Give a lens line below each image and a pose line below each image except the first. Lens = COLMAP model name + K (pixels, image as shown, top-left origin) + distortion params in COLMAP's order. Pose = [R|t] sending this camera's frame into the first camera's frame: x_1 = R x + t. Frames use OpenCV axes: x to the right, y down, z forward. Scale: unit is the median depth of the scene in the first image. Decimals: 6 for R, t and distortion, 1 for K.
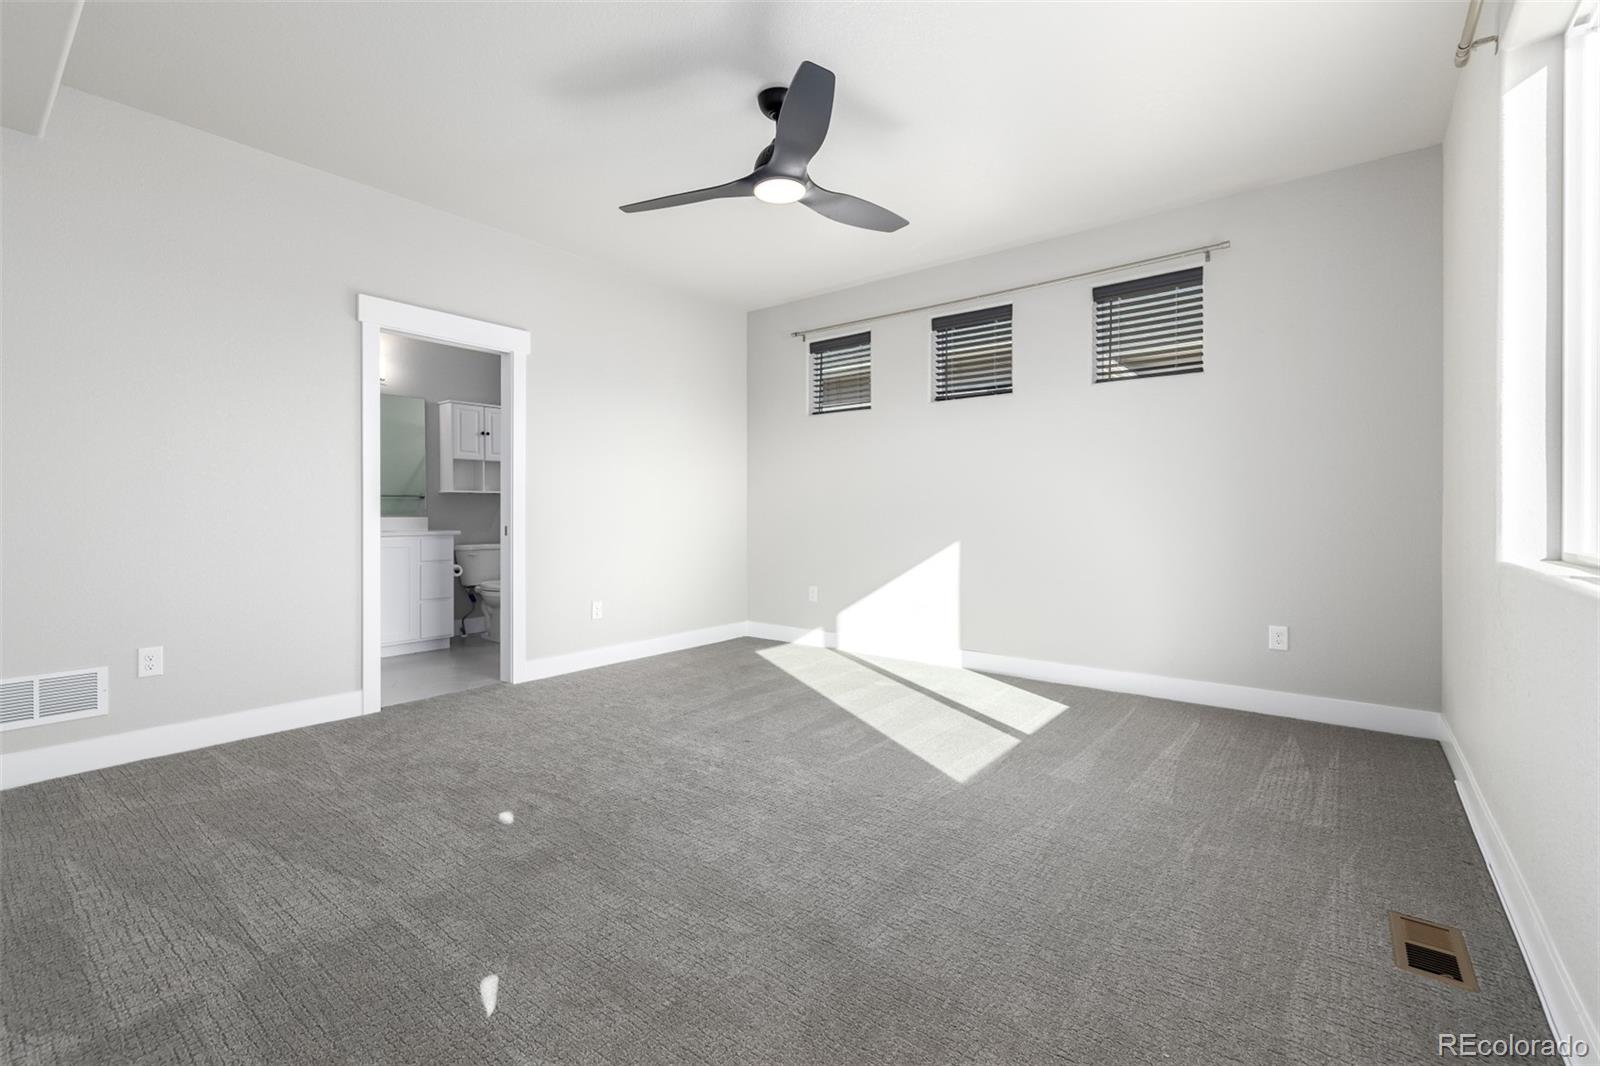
lens RADIAL K [[698.8, 0, 782.3], [0, 698.8, 508.7], [0, 0, 1]] dist [-0.000295, 0.000995]
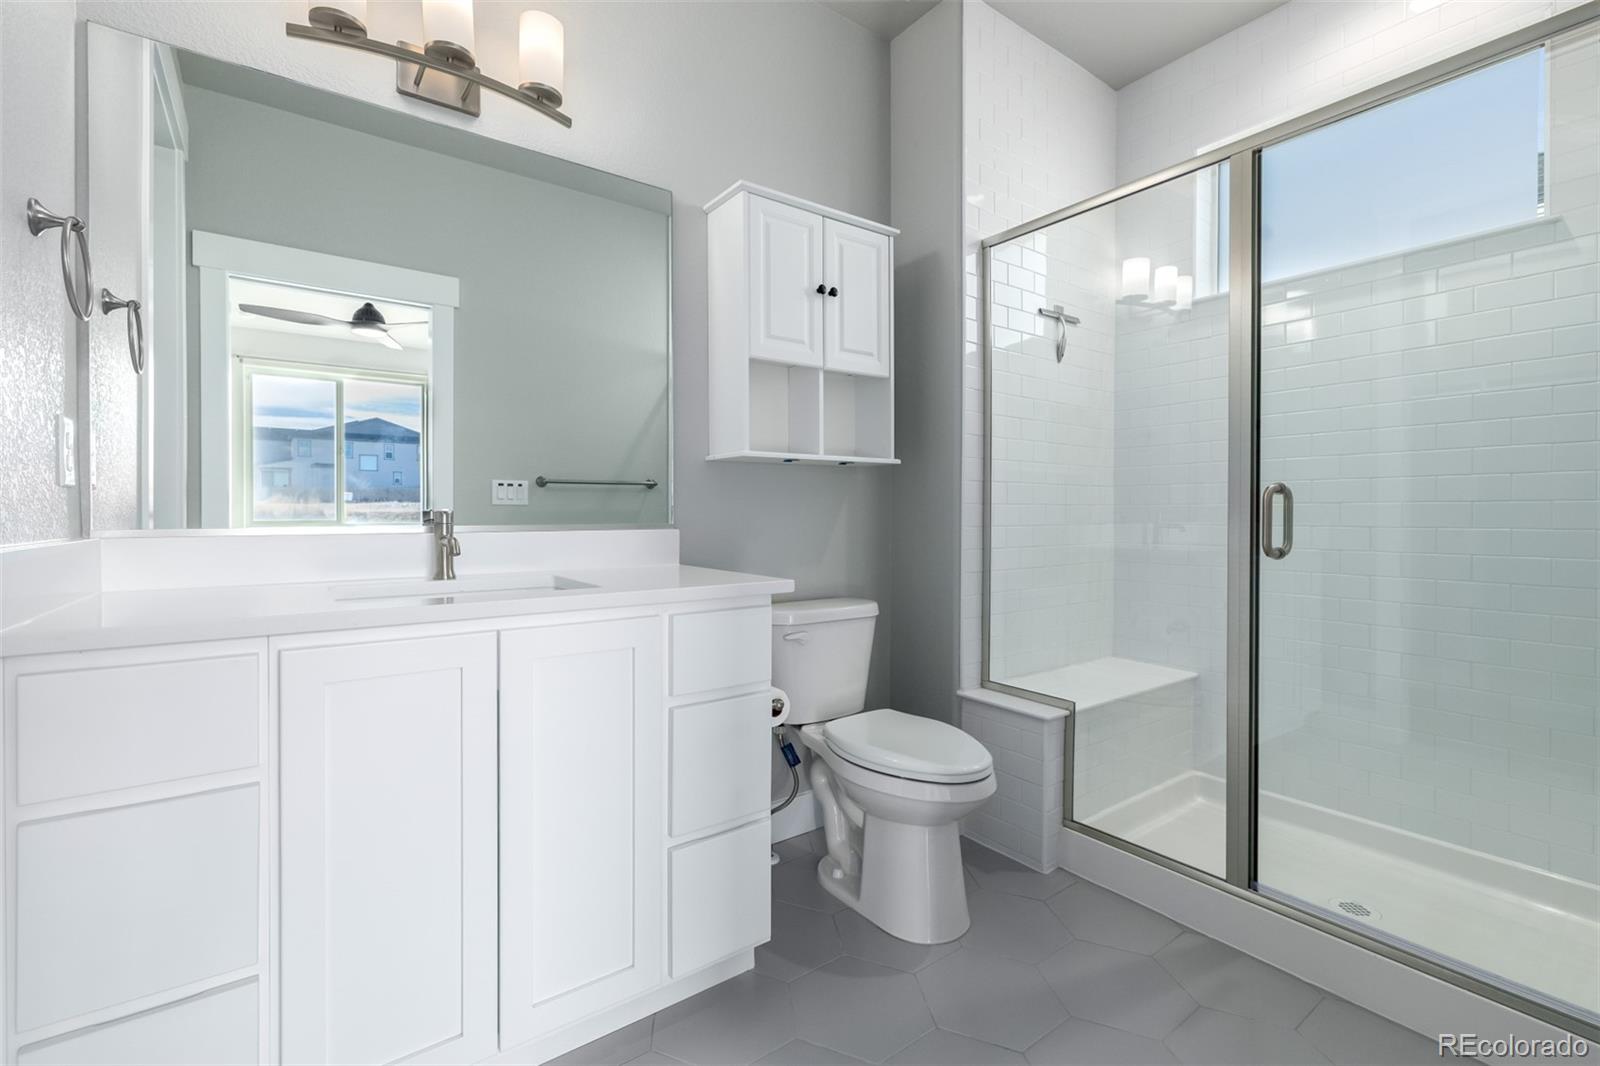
lens RADIAL K [[698.8, 0, 796.1], [0, 698.8, 516.5], [0, 0, 1]] dist [-0.000295, 0.000995]
pose [[0.968519, -0.001522, -0.248934, -0.362995], [0.003770, 0.999956, 0.008553, 0.003184], [0.248910, -0.009222, 0.968483, 0.673249]]
